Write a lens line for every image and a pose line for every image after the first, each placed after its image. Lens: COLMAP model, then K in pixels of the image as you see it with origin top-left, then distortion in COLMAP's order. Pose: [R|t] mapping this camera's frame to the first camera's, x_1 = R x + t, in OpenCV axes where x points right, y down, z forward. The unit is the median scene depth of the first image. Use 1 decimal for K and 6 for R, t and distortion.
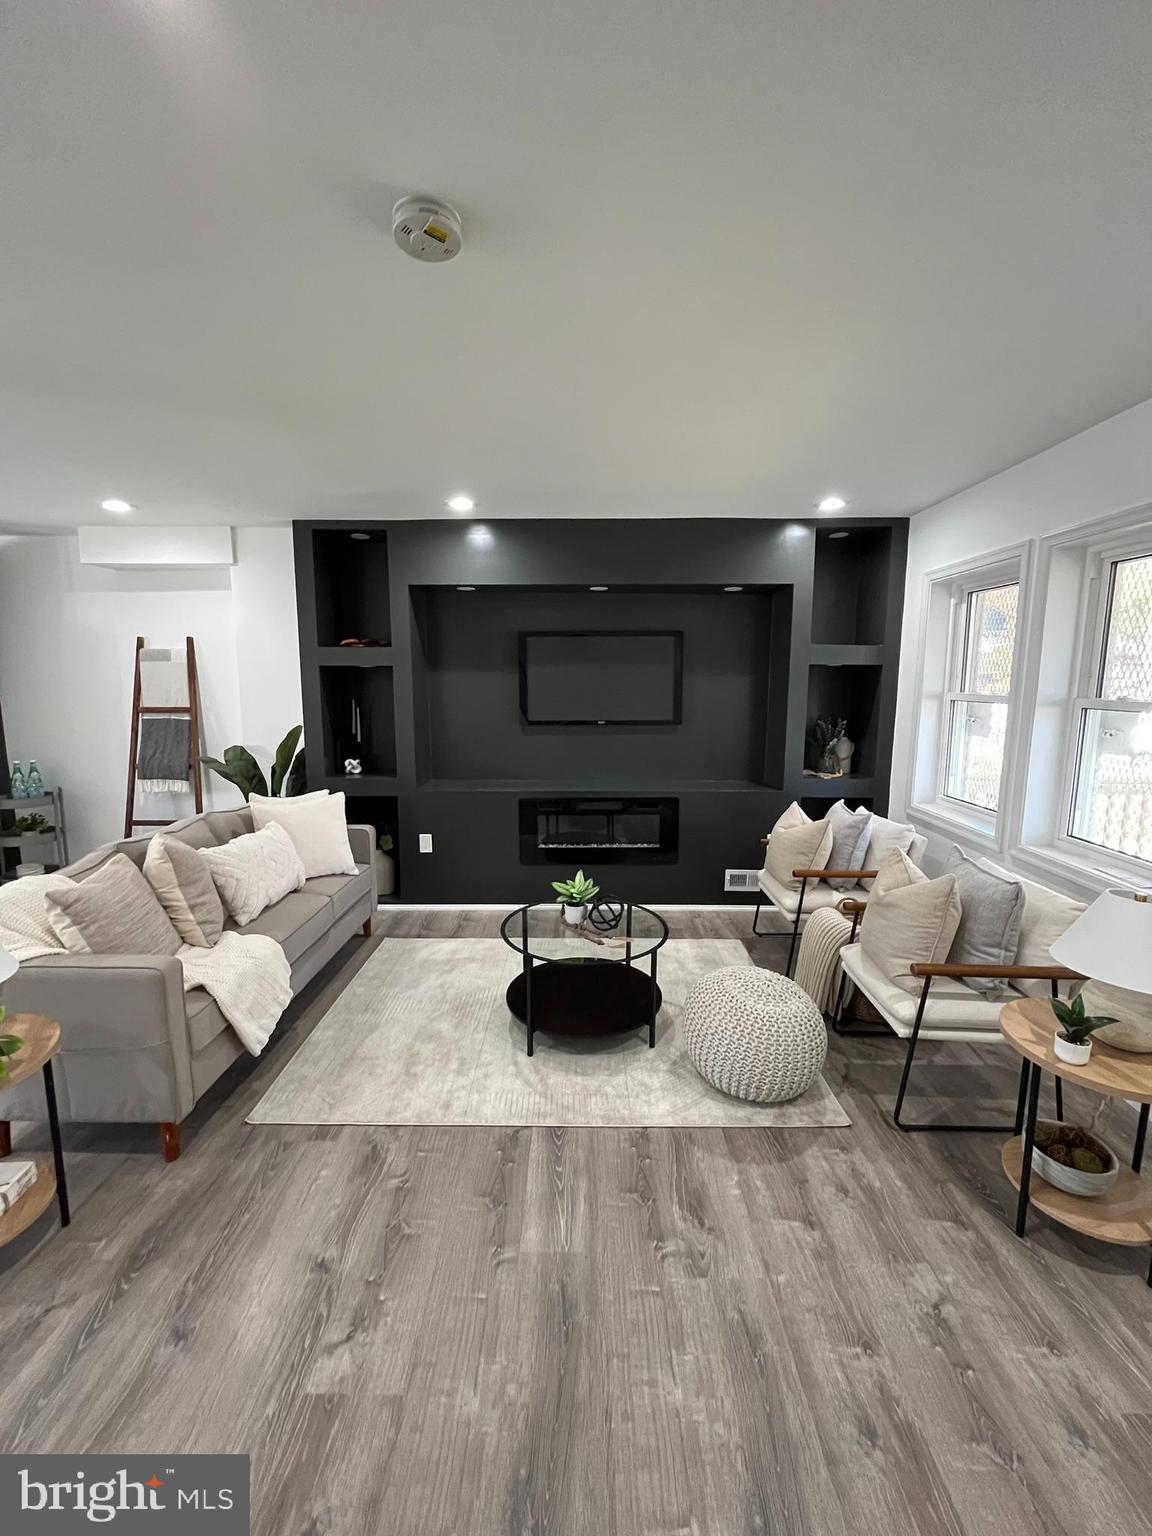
lens RADIAL K [[621.3, 0, 575.7], [0, 621.3, 762.3], [0, 0, 1]] dist [-0.002558, -0.000427]
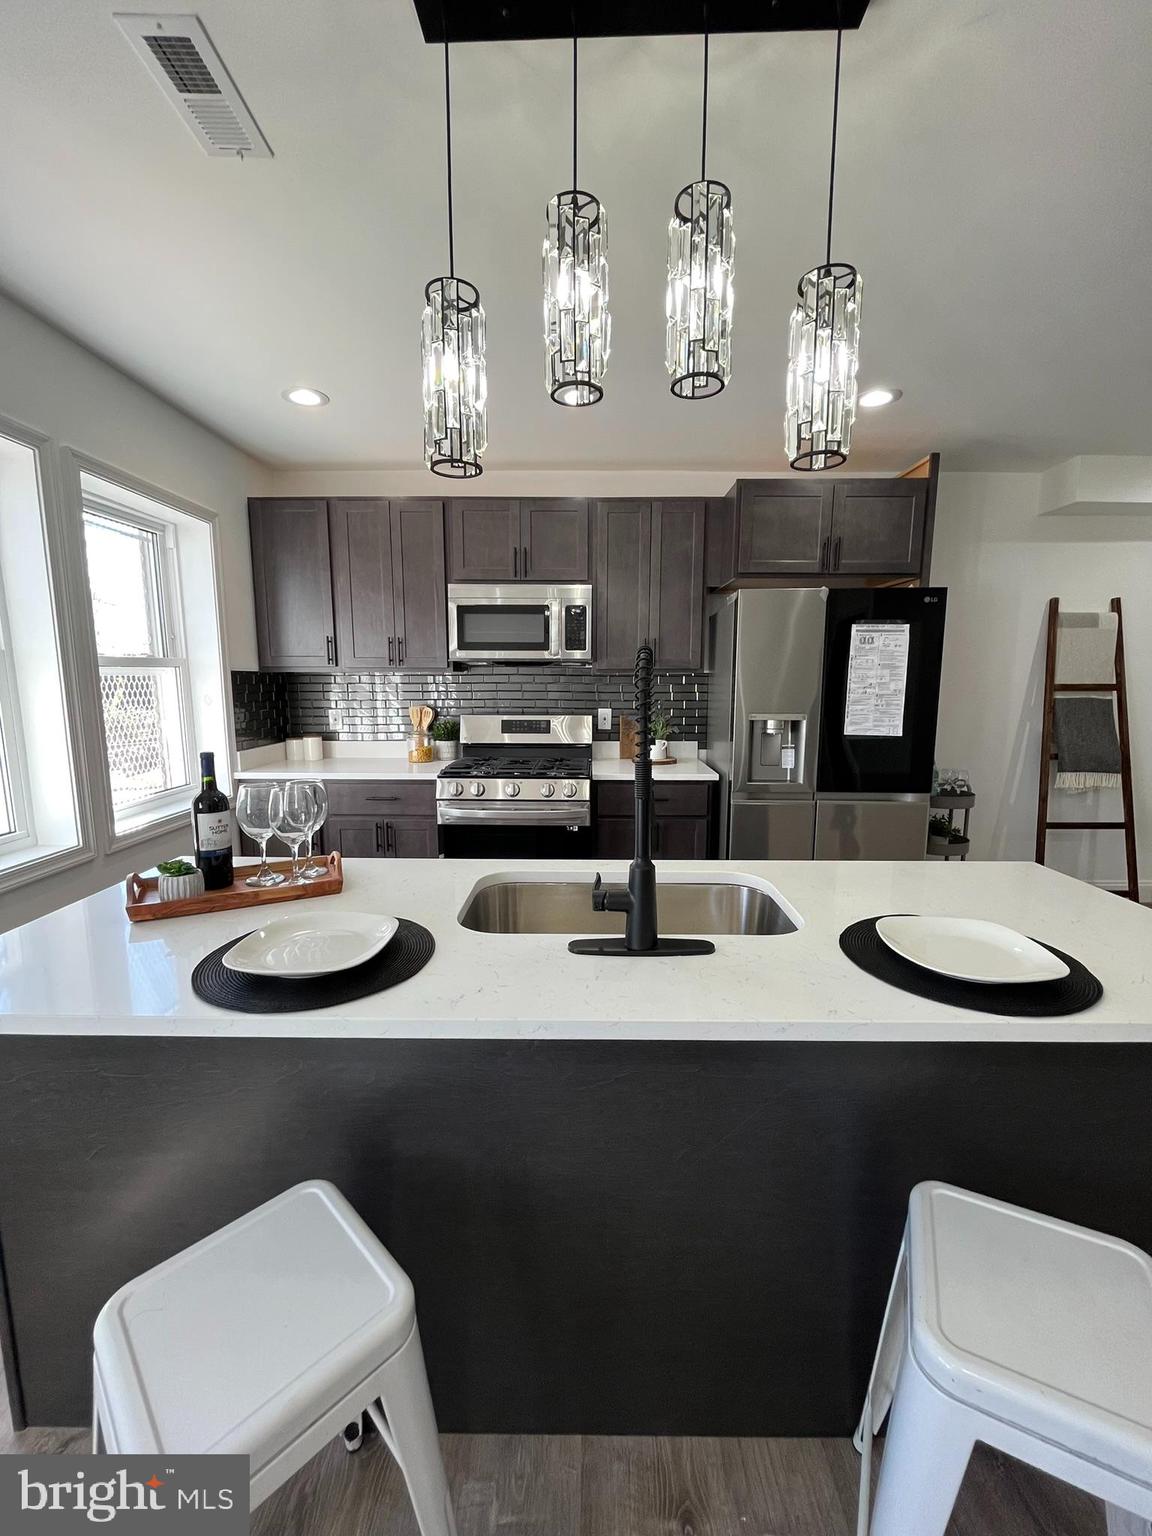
lens RADIAL K [[621.3, 0, 567.2], [0, 621.3, 770.4], [0, 0, 1]] dist [-0.002558, -0.000427]
pose [[0.999972, 0.000482, -0.007529, -2.460989], [-0.000376, 0.999902, 0.014022, 0.023565], [0.007535, -0.014019, 0.999873, 0.340719]]
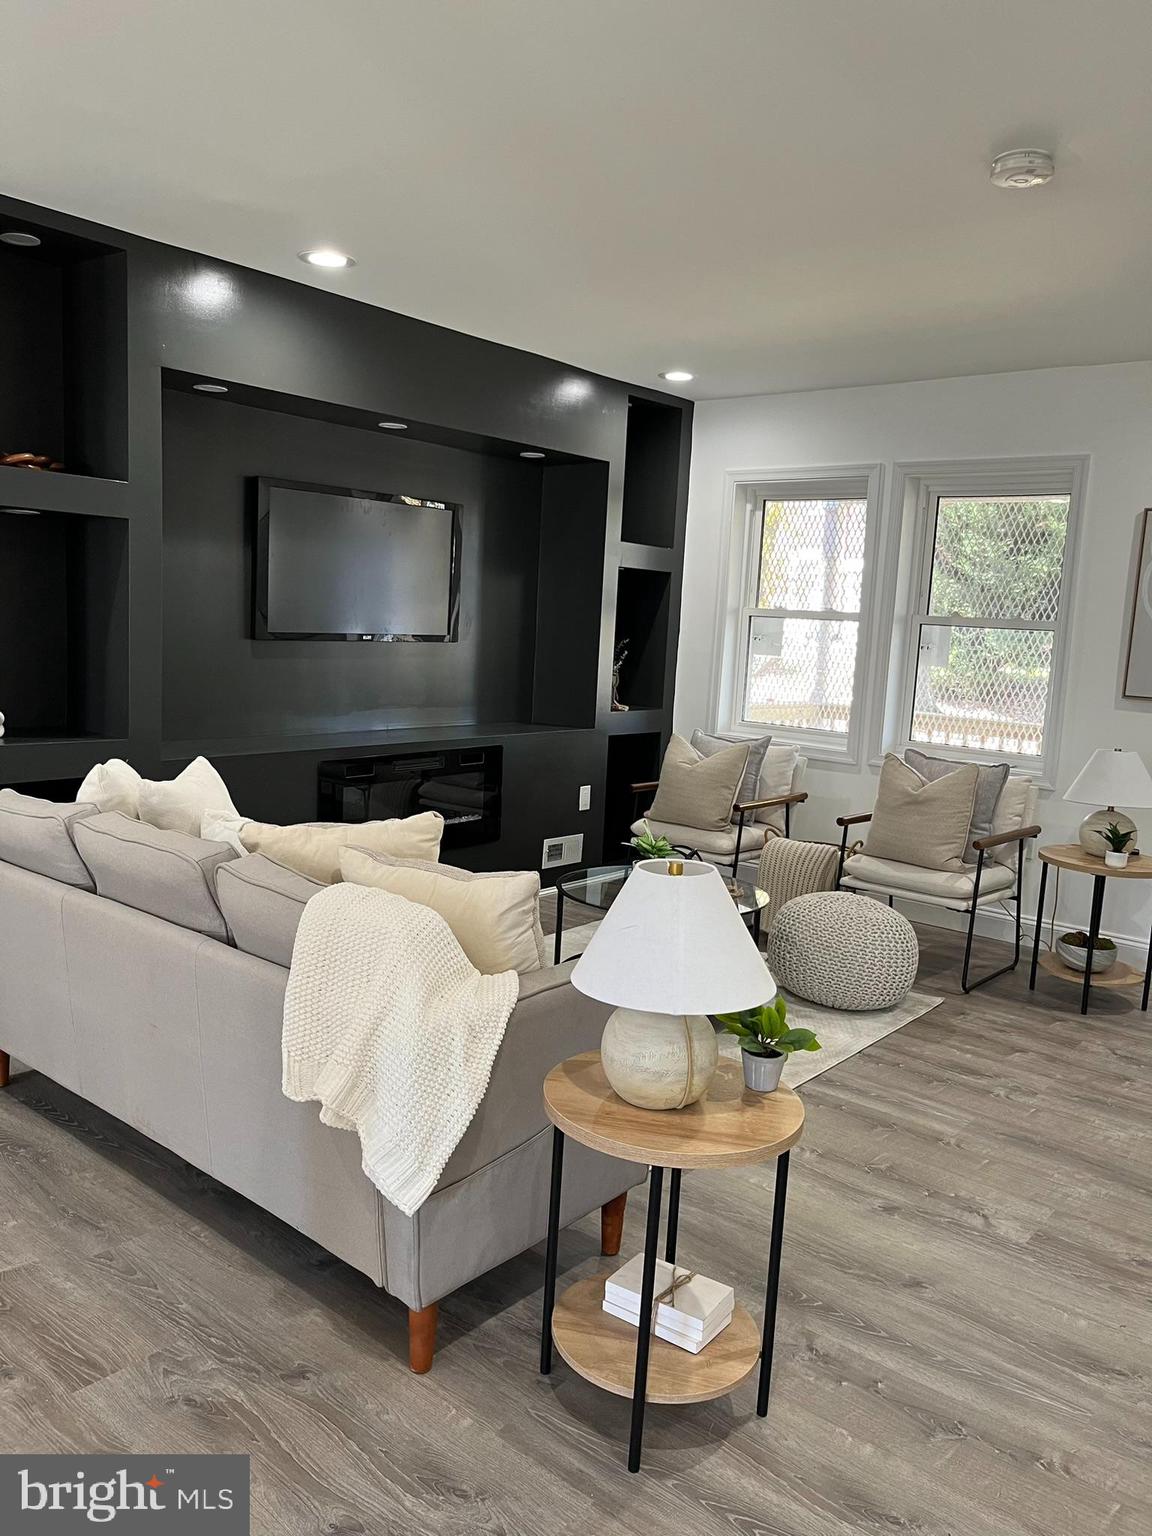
lens RADIAL K [[1167.5, 0, 574.7], [0, 1167.5, 742.7], [0, 0, 1]] dist [0.038890, -0.041406]
pose [[0.631548, -0.057997, 0.773165, -1.388692], [0.053789, 0.998073, 0.030931, 0.031094], [-0.773469, 0.022053, 0.633450, 0.168685]]
